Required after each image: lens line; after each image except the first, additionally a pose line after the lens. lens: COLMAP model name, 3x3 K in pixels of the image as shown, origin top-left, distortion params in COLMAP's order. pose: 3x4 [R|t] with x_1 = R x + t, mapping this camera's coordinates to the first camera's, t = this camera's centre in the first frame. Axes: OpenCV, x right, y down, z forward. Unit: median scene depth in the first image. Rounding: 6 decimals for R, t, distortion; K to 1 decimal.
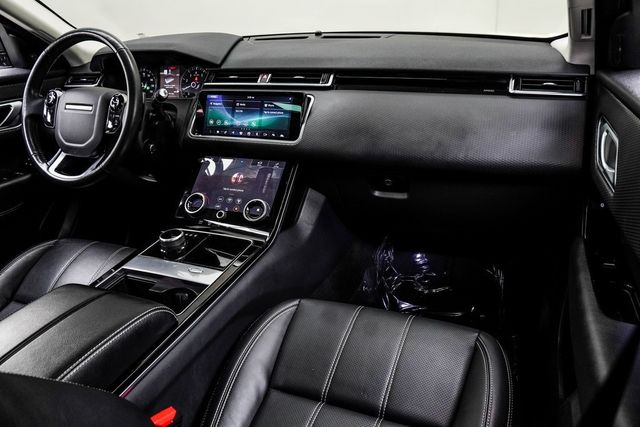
lens RADIAL K [[474.0, 0, 322.4], [0, 474.0, 210.5], [0, 0, 1]] dist [-0.112379, 0.062332]
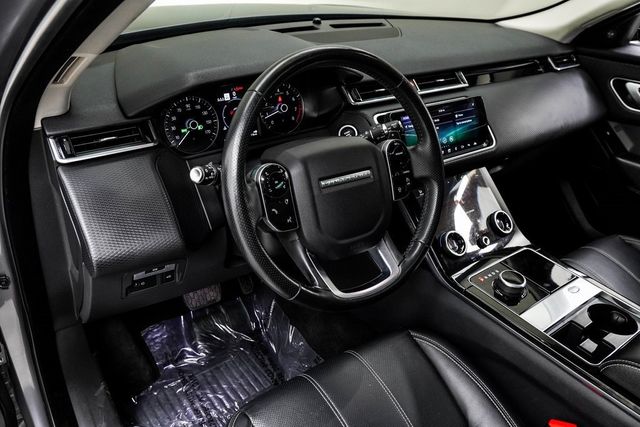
lens RADIAL K [[517.5, 0, 306.2], [0, 517.5, 214.6], [0, 0, 1]] dist [-0.084930, 0.040945]
pose [[0.546189, -0.348596, 0.761681, -1.083481], [0.279654, 0.933008, 0.226472, -0.344098], [-0.789602, 0.089311, 0.607085, 0.624281]]
